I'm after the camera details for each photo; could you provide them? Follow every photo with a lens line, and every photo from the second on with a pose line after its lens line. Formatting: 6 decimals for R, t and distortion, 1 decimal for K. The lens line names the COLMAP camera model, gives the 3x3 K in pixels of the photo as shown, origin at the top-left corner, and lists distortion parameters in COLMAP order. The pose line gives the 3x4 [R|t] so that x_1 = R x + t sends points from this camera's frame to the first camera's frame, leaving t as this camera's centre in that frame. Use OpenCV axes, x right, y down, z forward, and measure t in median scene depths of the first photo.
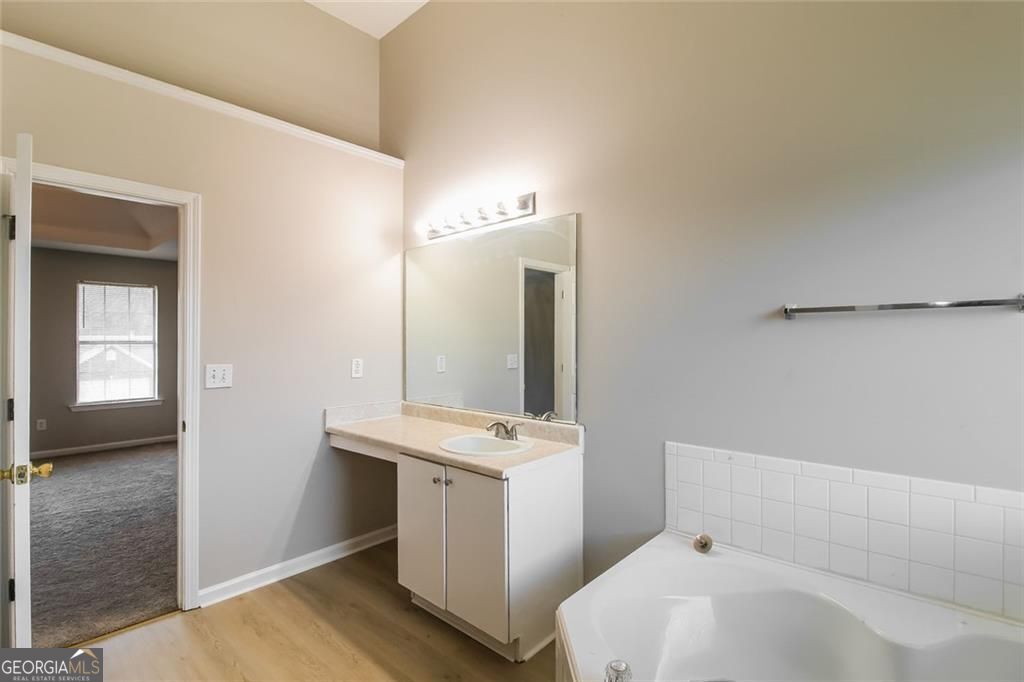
lens RADIAL K [[480.0, 0, 512.0], [0, 480.0, 341.0], [0, 0, 1]] dist [0.003635, -0.008574]
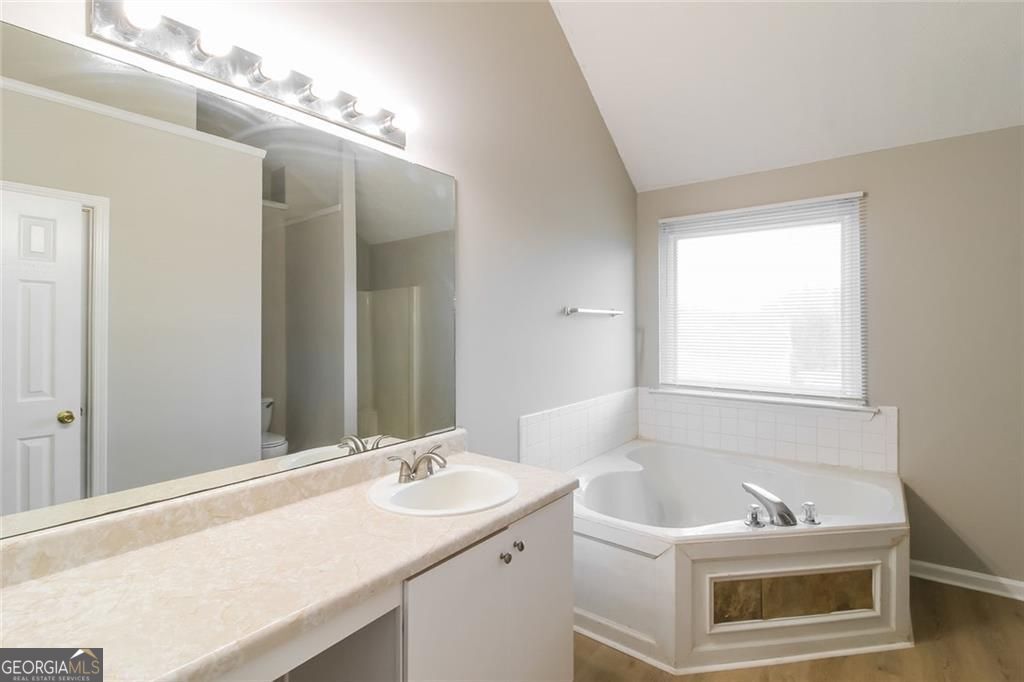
lens RADIAL K [[480.0, 0, 512.0], [0, 480.0, 341.0], [0, 0, 1]] dist [0.003635, -0.008574]
pose [[-0.080197, -0.029800, 0.996334, -0.659888], [-0.003531, 0.999555, 0.029612, -0.005463], [-0.996773, -0.001143, -0.080266, 0.906171]]
